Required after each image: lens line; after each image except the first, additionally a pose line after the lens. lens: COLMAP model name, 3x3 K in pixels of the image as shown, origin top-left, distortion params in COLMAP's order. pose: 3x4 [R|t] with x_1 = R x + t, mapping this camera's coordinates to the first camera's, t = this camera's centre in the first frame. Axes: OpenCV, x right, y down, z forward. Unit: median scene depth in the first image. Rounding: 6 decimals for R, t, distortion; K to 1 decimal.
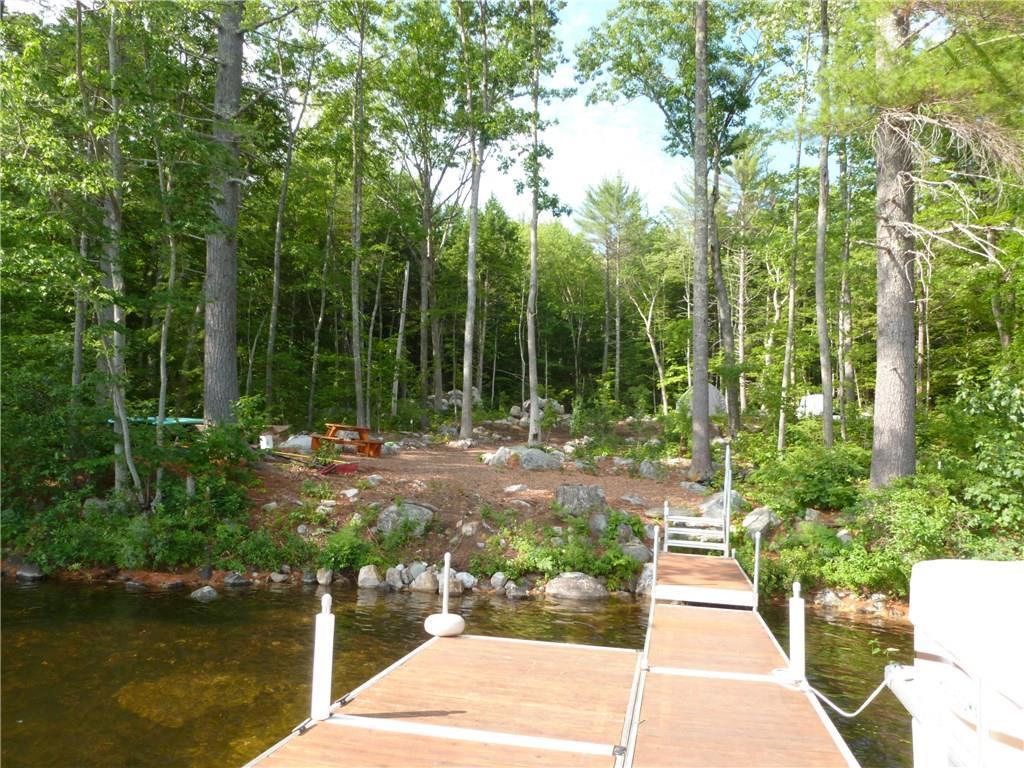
lens RADIAL K [[706.6, 0, 512.0], [0, 706.6, 384.0], [0, 0, 1]] dist [-0.086236, 0.041868]
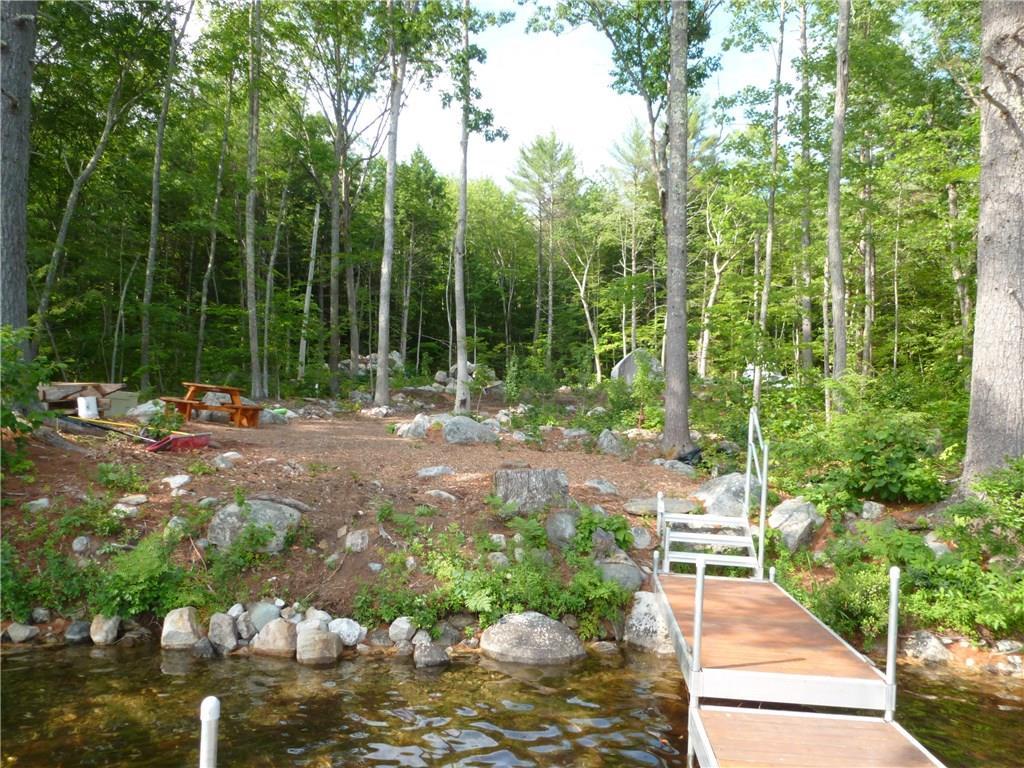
lens RADIAL K [[706.6, 0, 512.0], [0, 706.6, 384.0], [0, 0, 1]] dist [-0.086236, 0.041868]
pose [[0.994751, 0.004401, 0.102234, 0.005267], [-0.008510, 0.999172, 0.039793, 0.019030], [-0.101974, -0.040455, 0.993964, 0.171077]]
